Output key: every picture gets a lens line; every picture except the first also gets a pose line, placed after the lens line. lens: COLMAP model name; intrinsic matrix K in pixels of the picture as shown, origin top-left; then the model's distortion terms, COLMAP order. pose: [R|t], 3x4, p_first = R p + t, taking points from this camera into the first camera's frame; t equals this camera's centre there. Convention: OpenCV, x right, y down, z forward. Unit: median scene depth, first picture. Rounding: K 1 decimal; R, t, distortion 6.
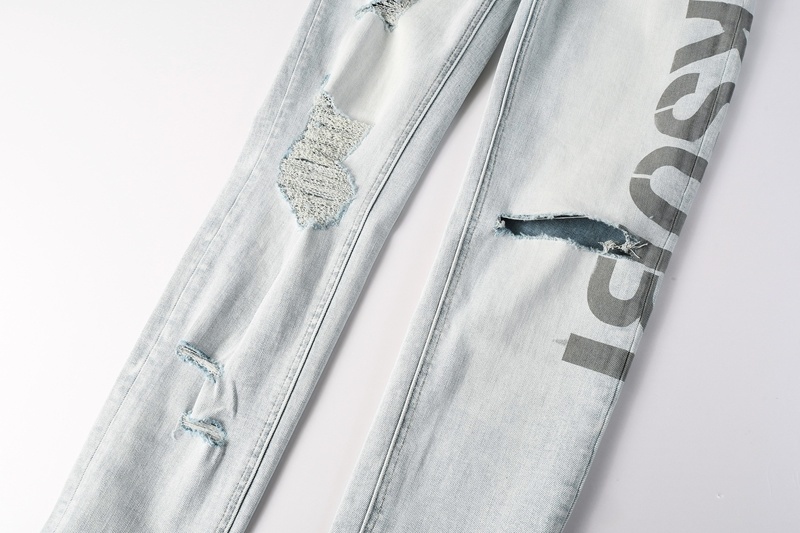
lens RADIAL K [[586.2, 0, 402.7], [0, 586.2, 262.9], [0, 0, 1]] dist [-0.041974, 0.006857]
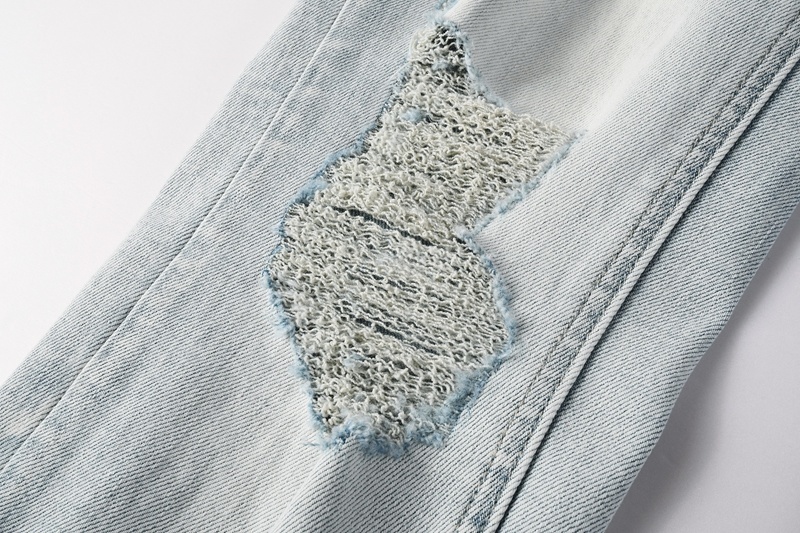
lens RADIAL K [[903.3, 0, 400.2], [0, 903.3, 267.9], [0, 0, 1]] dist [-0.192415, 0.000000]
pose [[0.988906, 0.123112, -0.083119, -0.105849], [-0.133153, 0.982710, -0.128649, -0.088957], [0.065844, 0.138290, 0.988201, 0.536443]]
